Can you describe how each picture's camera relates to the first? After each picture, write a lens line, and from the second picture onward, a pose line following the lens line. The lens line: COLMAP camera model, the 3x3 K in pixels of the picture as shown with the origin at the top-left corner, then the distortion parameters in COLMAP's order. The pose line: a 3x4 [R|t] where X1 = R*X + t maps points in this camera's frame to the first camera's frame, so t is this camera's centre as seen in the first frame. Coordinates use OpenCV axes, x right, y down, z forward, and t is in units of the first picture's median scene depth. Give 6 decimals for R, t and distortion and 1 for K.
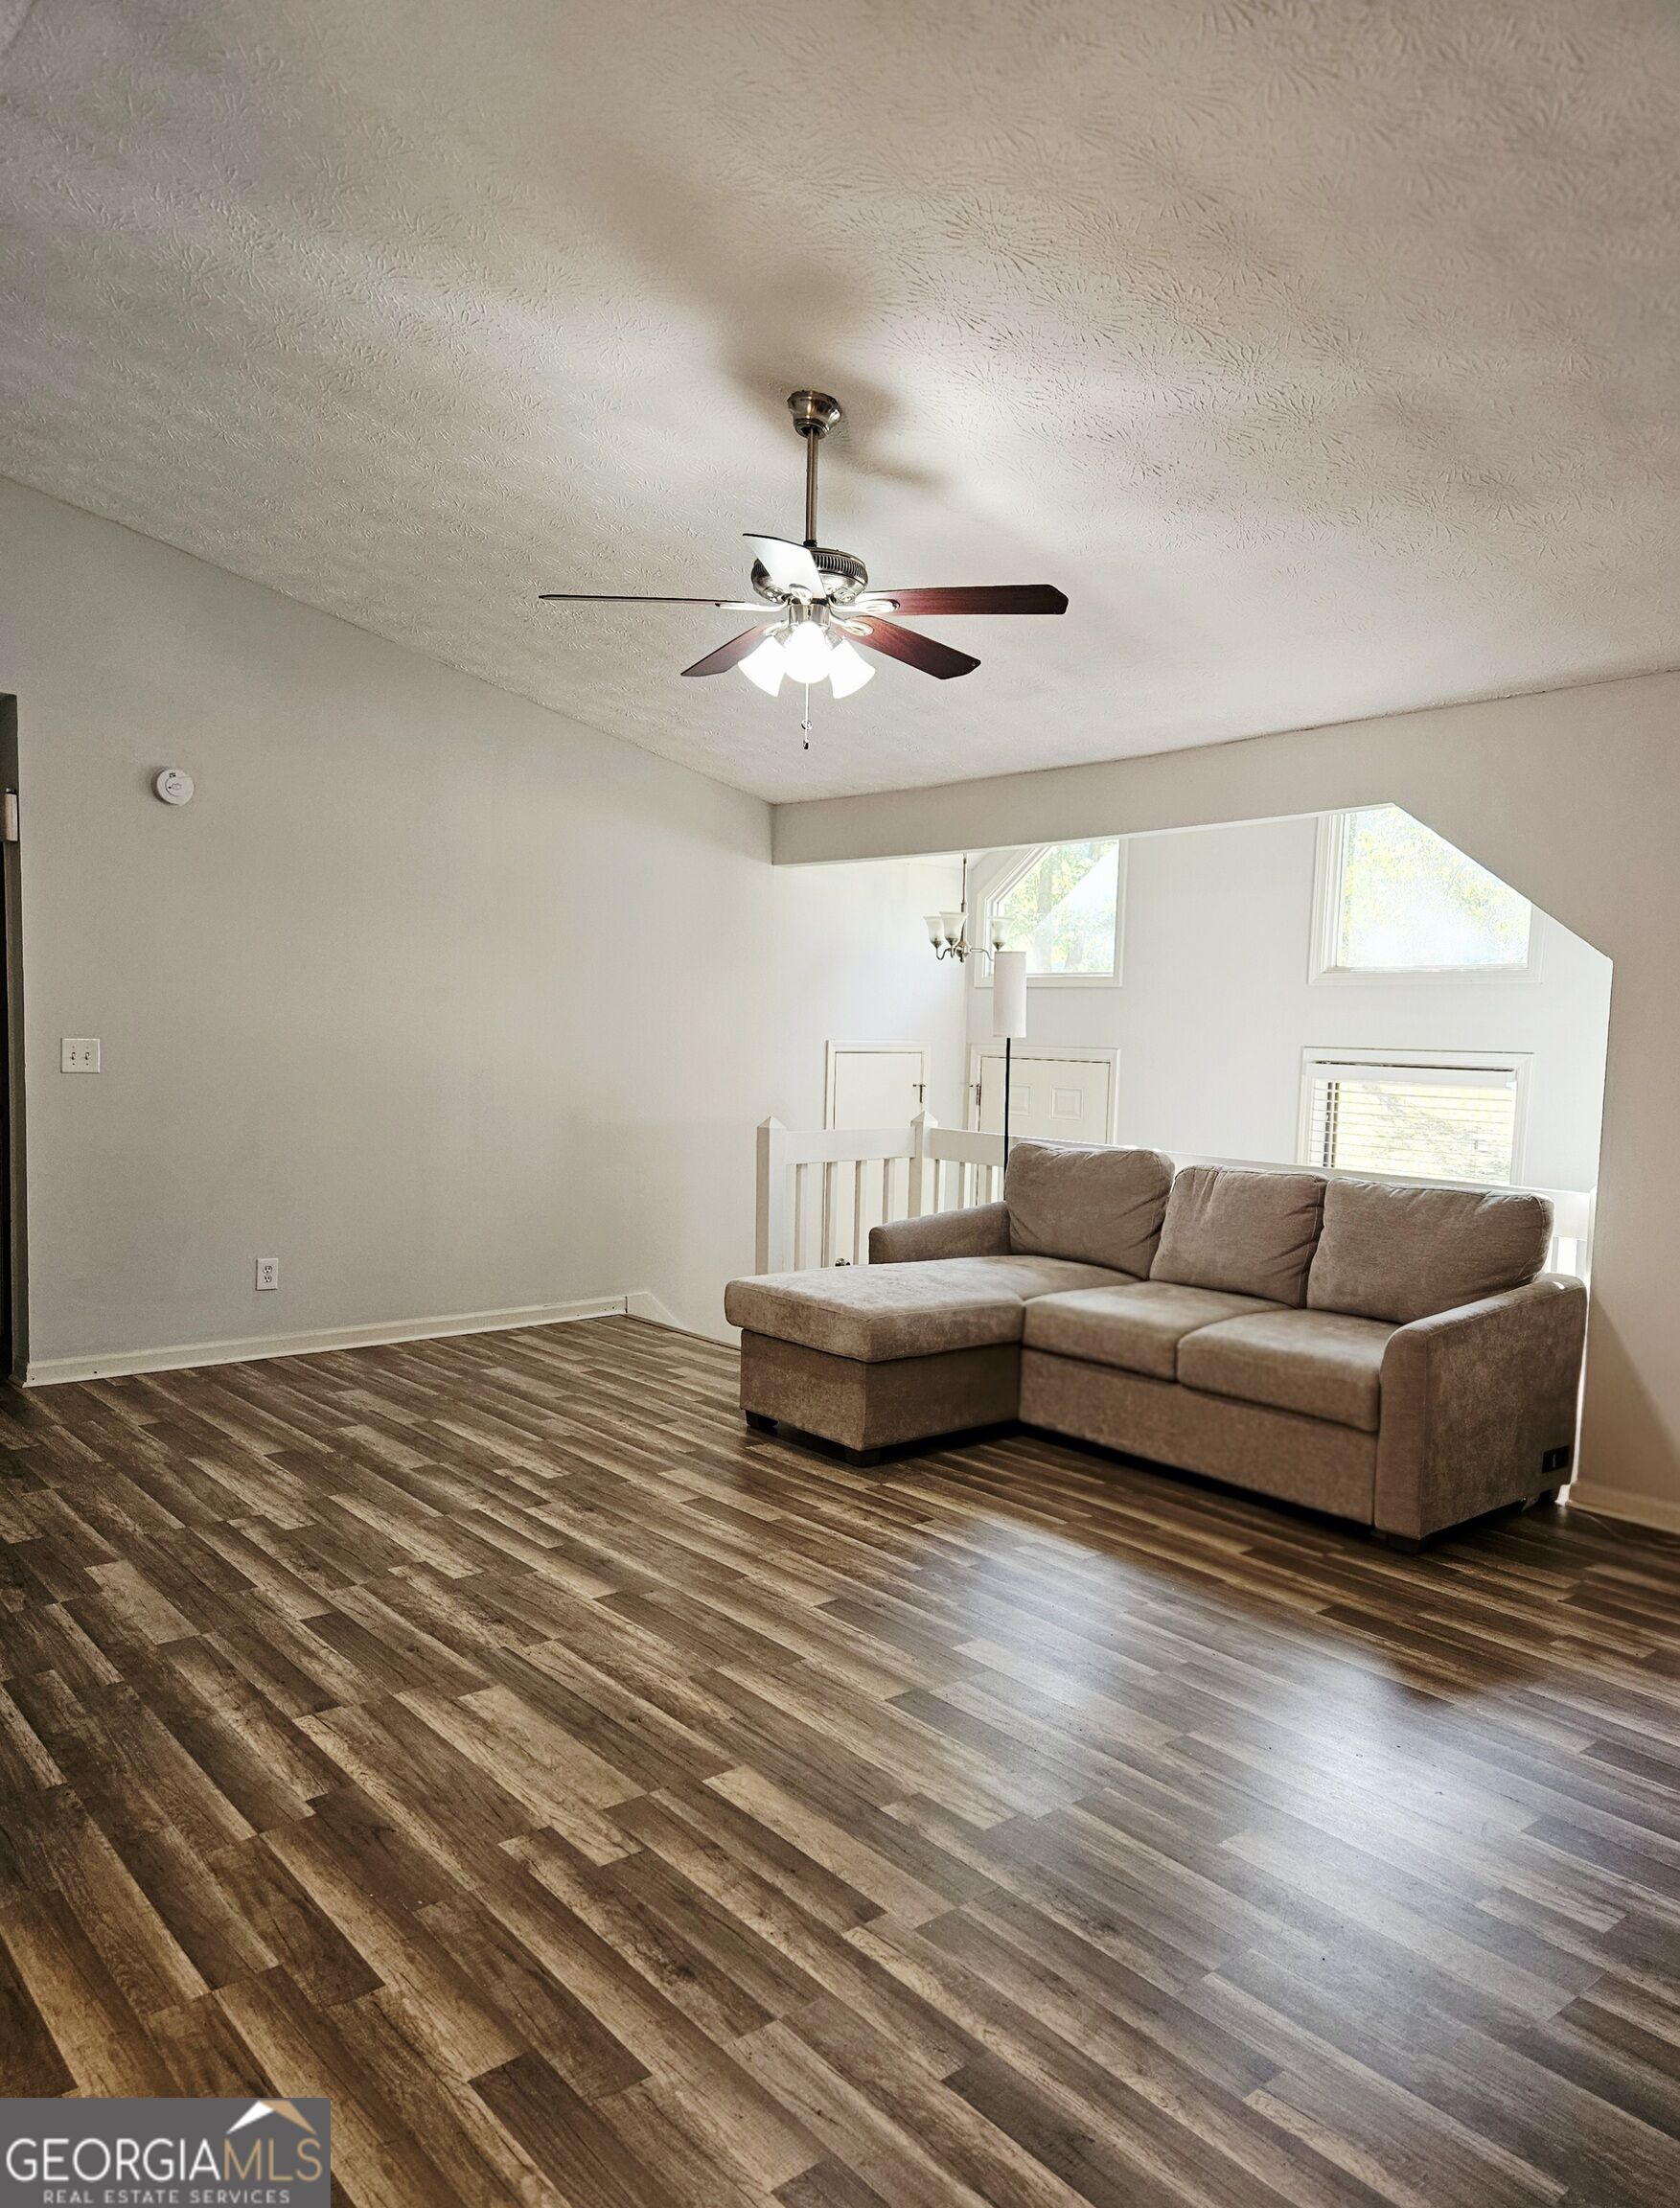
lens RADIAL K [[1535.6, 0, 804.9], [0, 1535.6, 1150.0], [0, 0, 1]] dist [0.031835, -0.003524]
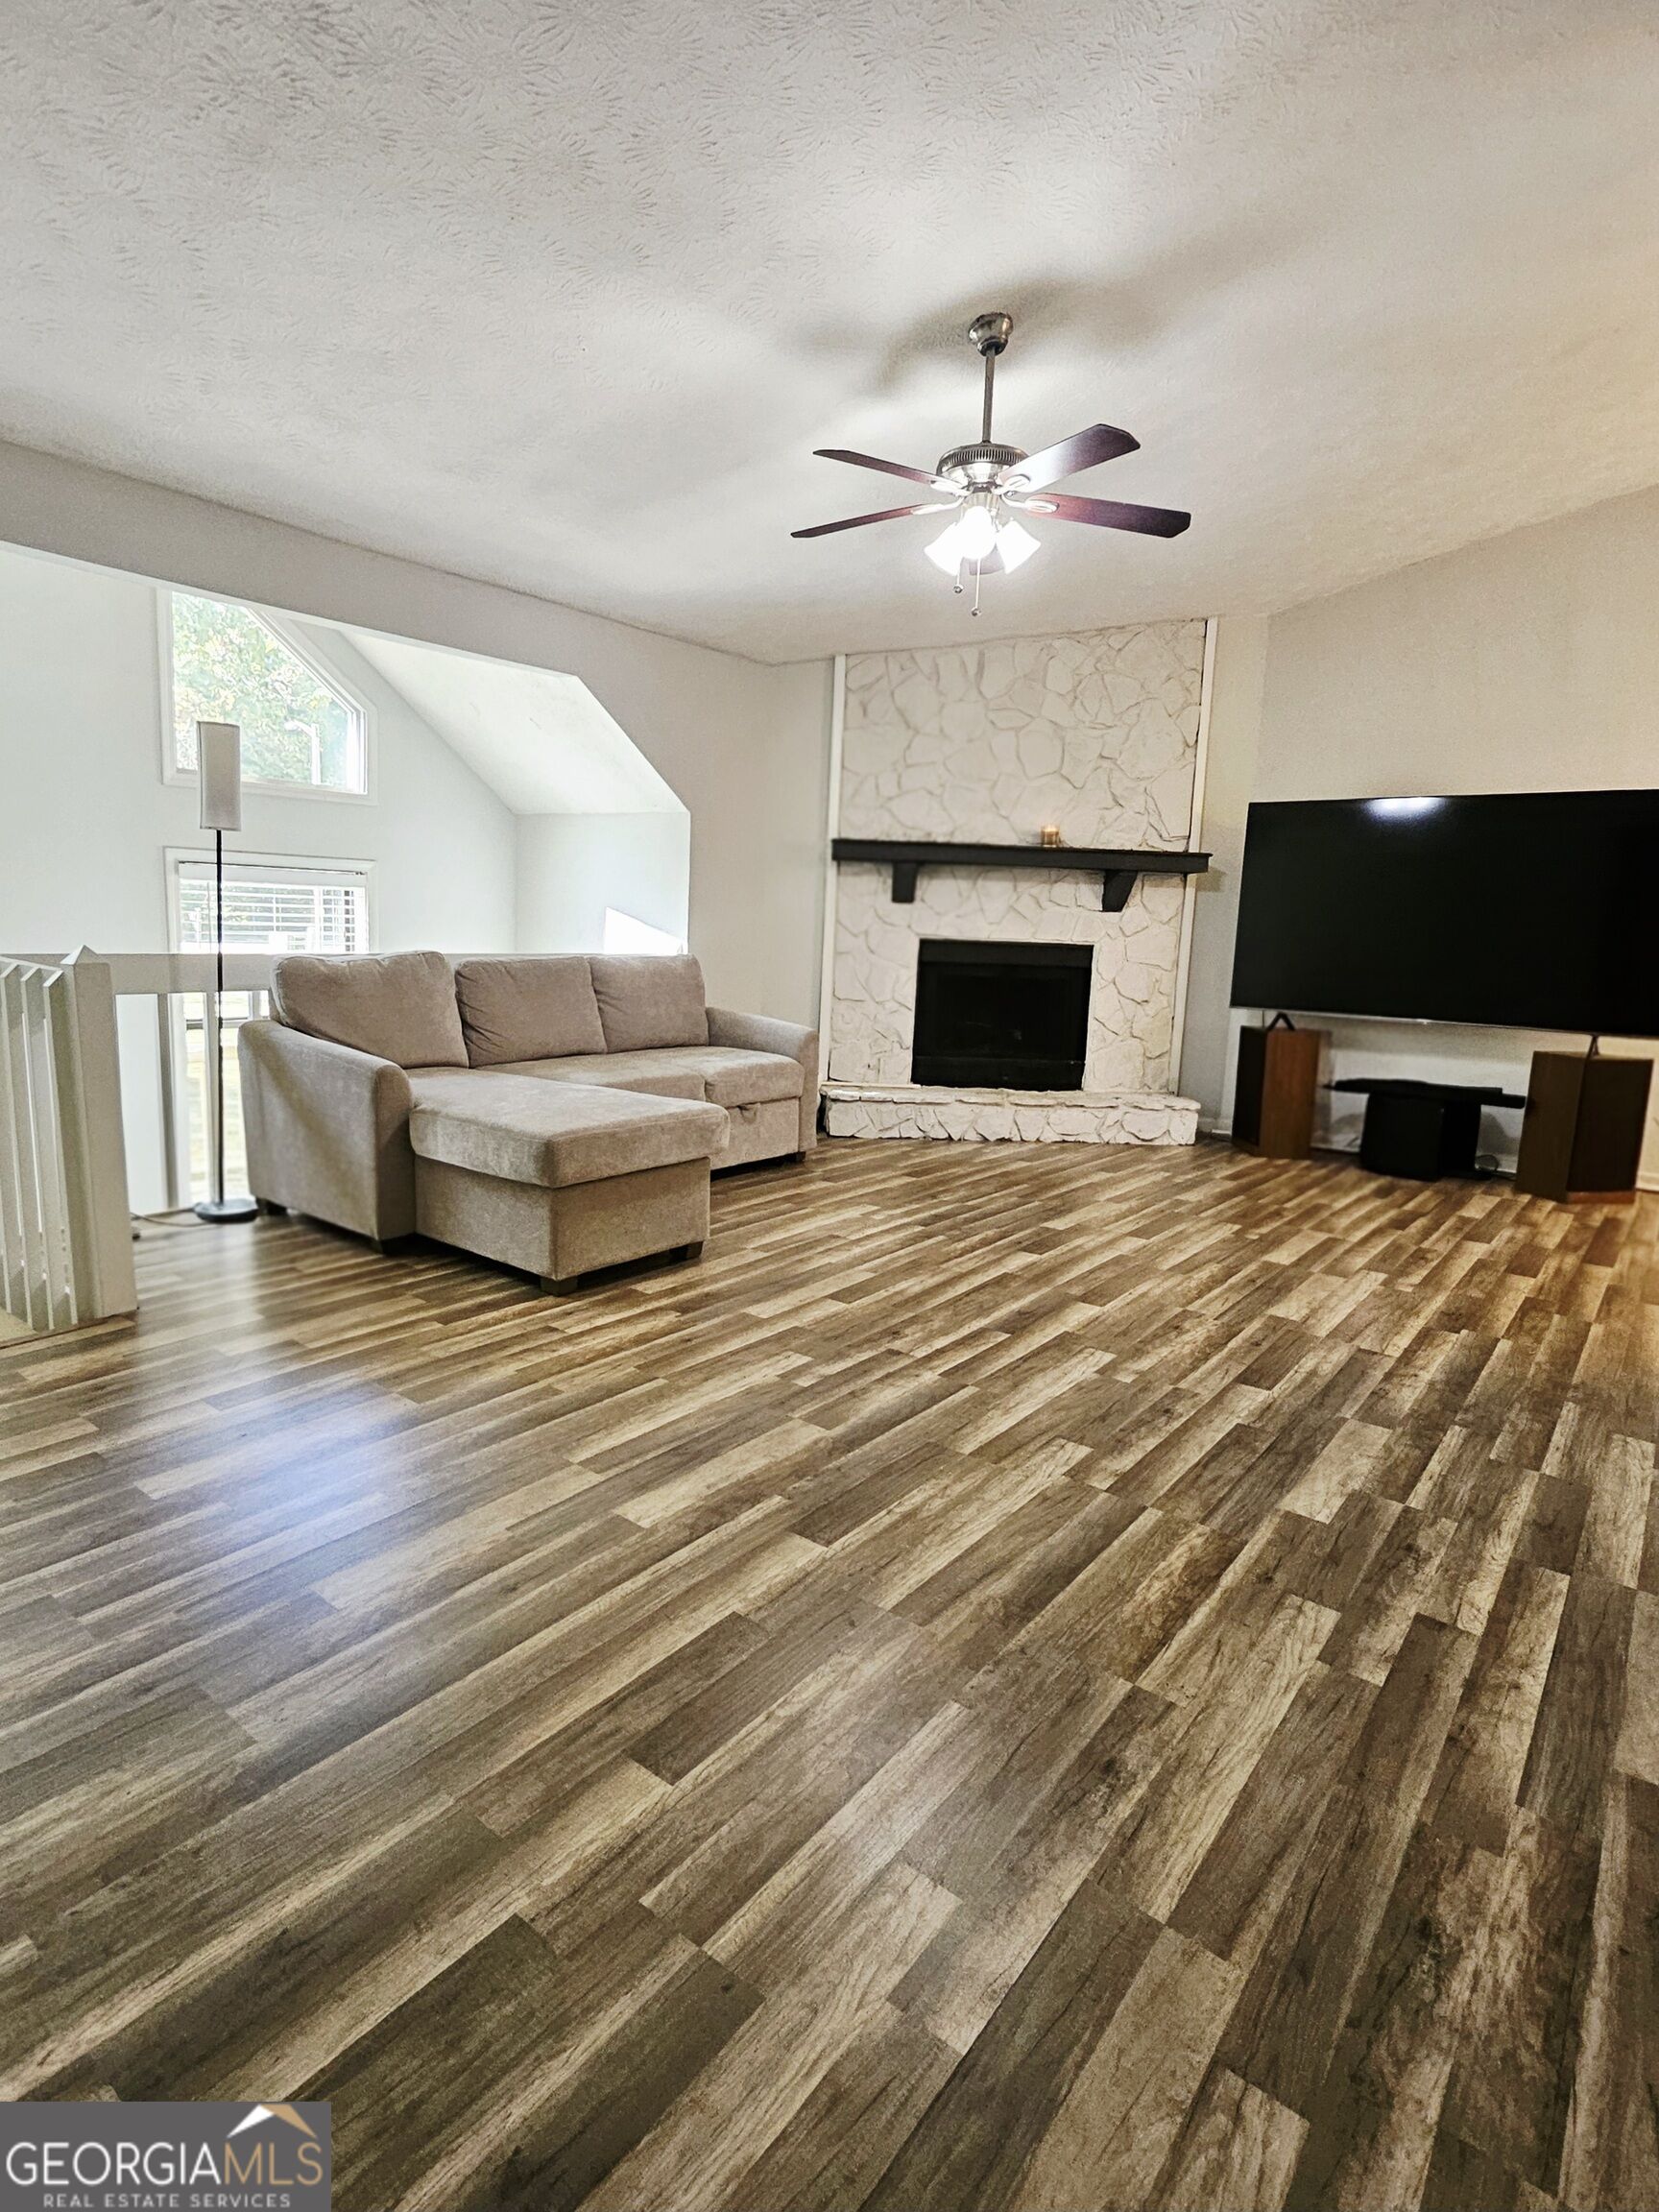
lens RADIAL K [[1184.8, 0, 838.6], [0, 1184.8, 1095.3], [0, 0, 1]] dist [0.000036, -0.002024]
pose [[-0.242357, -0.176090, 0.954073, -0.910137], [0.042004, 0.980564, 0.191649, -0.069225], [-0.969278, 0.086522, -0.230250, 1.313273]]
